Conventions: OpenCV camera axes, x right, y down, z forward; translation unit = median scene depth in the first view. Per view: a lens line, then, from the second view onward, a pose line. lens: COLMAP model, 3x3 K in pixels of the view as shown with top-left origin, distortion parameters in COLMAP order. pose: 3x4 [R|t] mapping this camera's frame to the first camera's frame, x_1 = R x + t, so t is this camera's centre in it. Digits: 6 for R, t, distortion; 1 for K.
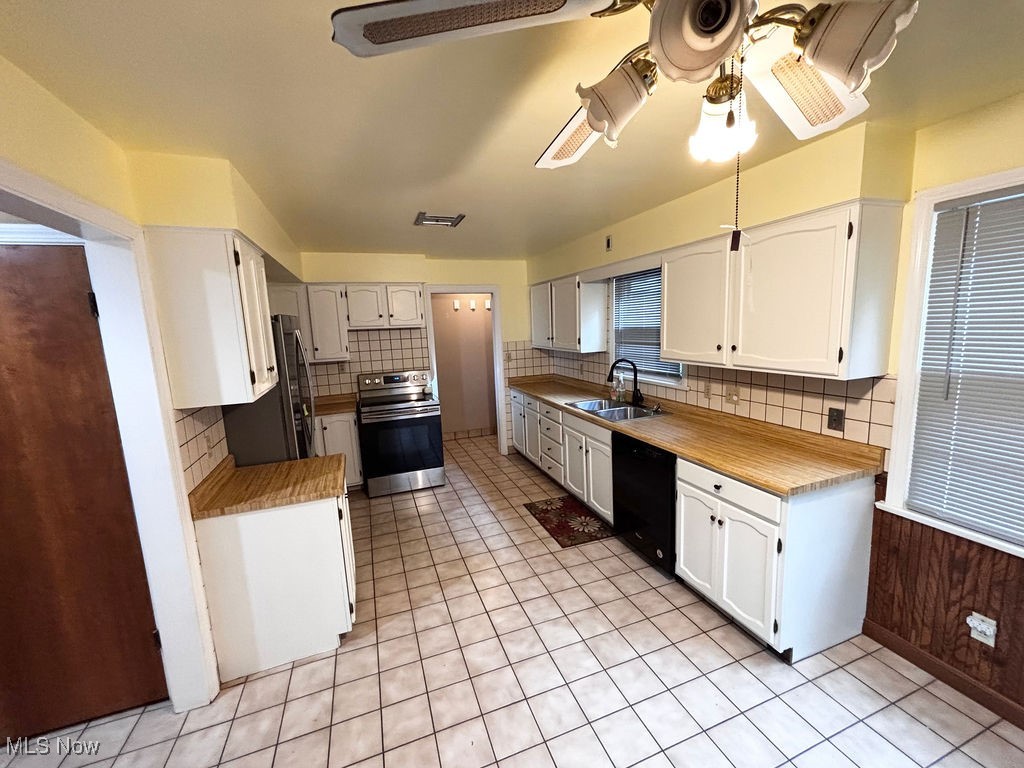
lens RADIAL K [[412.6, 0, 511.3], [0, 412.6, 382.4], [0, 0, 1]] dist [0.000175, -0.000725]
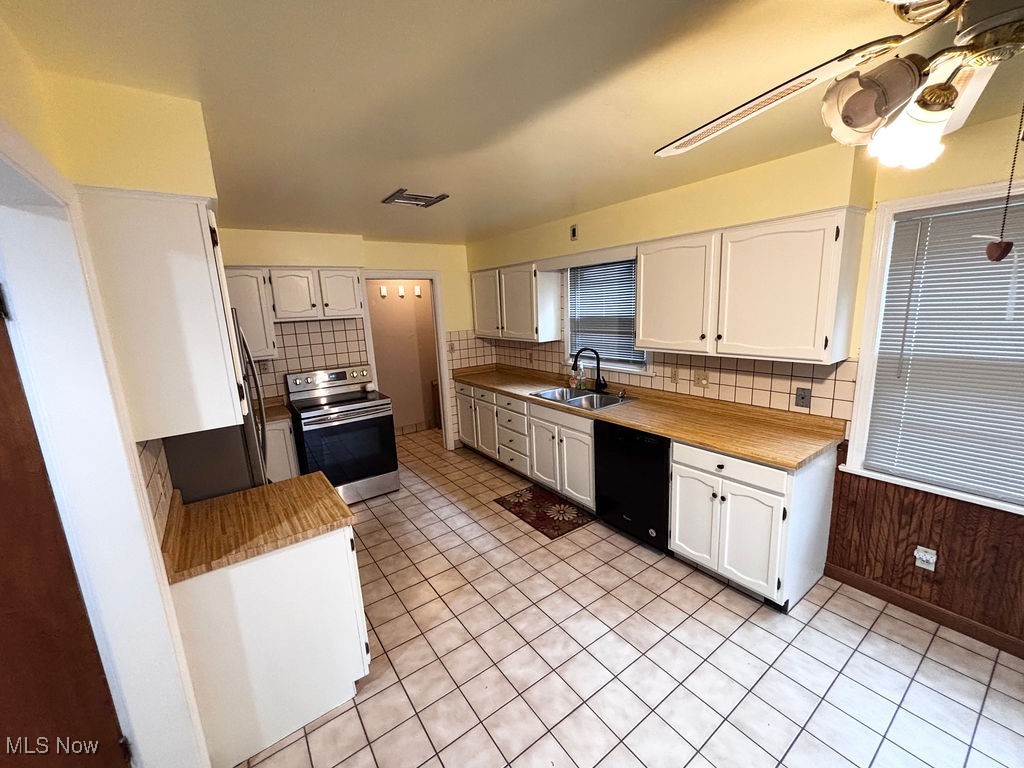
lens RADIAL K [[412.6, 0, 510.9], [0, 412.6, 382.4], [0, 0, 1]] dist [0.000175, -0.000725]
pose [[0.964398, -0.052348, 0.259223, -0.287246], [0.043061, 0.998215, 0.041382, -0.034413], [-0.260926, -0.028746, 0.964931, 0.097842]]
